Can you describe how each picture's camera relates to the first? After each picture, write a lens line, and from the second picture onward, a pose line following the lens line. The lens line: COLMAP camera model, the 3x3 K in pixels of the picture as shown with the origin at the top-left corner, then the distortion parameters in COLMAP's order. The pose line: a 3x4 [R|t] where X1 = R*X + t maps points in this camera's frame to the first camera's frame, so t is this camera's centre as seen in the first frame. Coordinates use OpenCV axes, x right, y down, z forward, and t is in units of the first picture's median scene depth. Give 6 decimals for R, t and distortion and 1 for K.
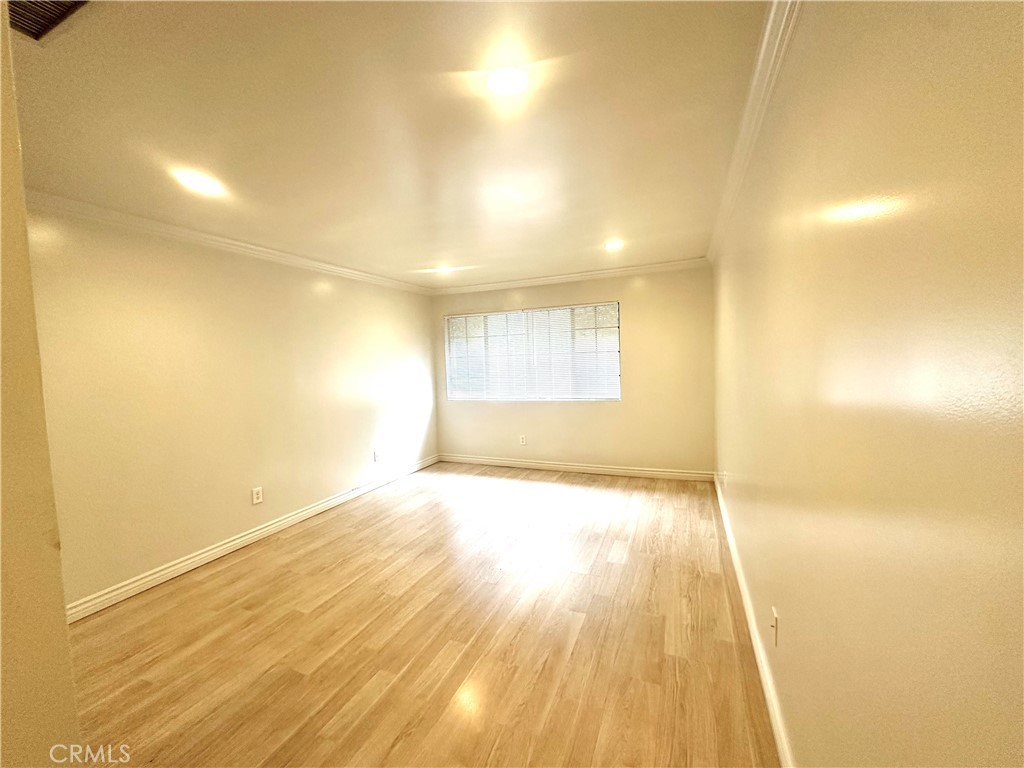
lens RADIAL K [[407.6, 0, 510.5], [0, 407.6, 386.0], [0, 0, 1]] dist [0.001093, 0.000012]
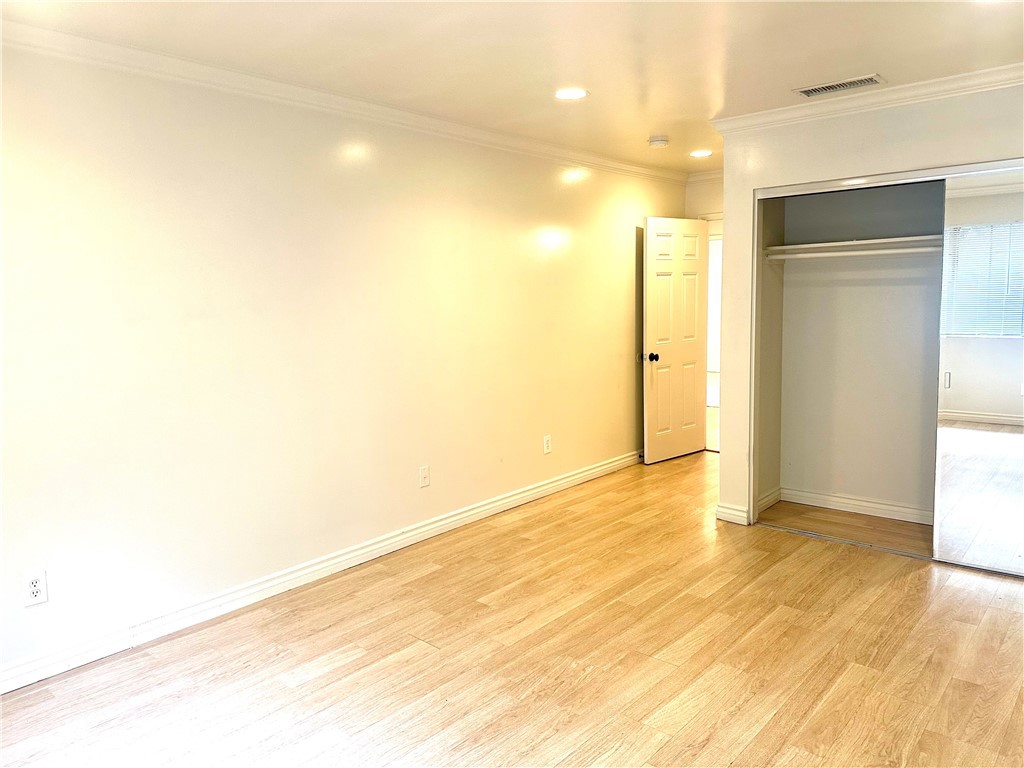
lens RADIAL K [[721.2, 0, 512.0], [0, 721.2, 384.0], [0, 0, 1]] dist [0.001158, 0.000741]
pose [[-0.948998, 0.021457, 0.314551, -0.246037], [0.081042, 0.980760, 0.177602, -0.098609], [-0.304688, 0.194036, -0.932478, 1.519573]]
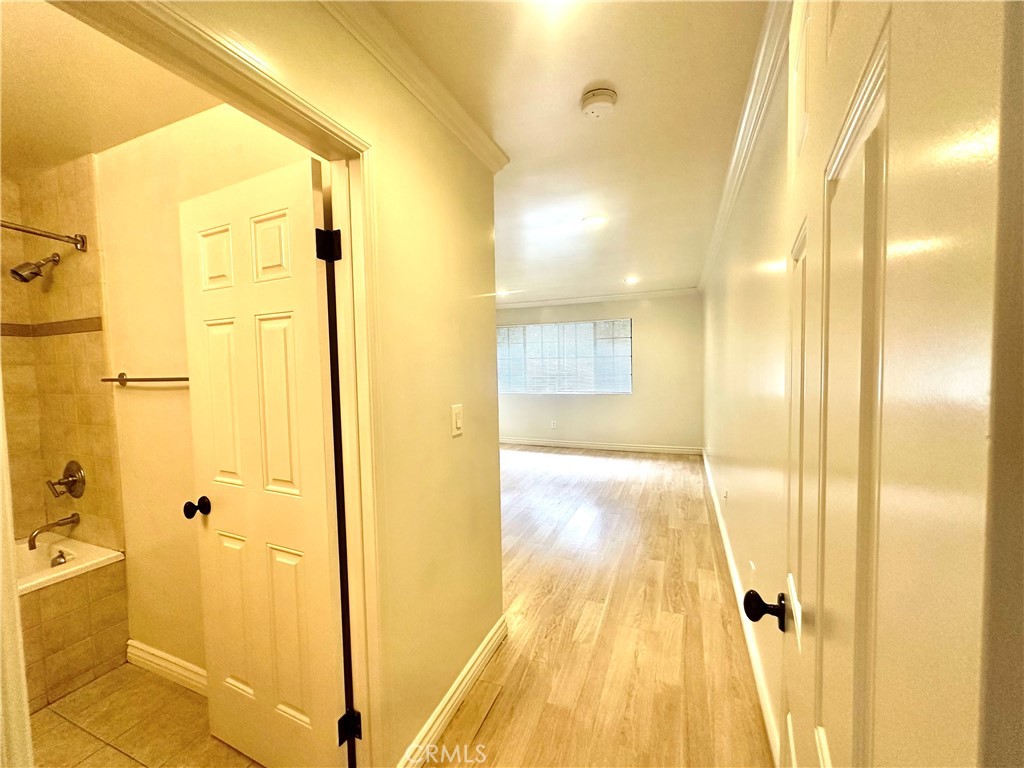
lens RADIAL K [[407.6, 0, 510.5], [0, 407.6, 386.0], [0, 0, 1]] dist [0.001093, 0.000012]
pose [[0.999894, 0.011985, 0.008315, -0.182164], [-0.011893, 0.999868, -0.011060, 0.042001], [-0.008446, 0.010960, 0.999904, -0.424678]]
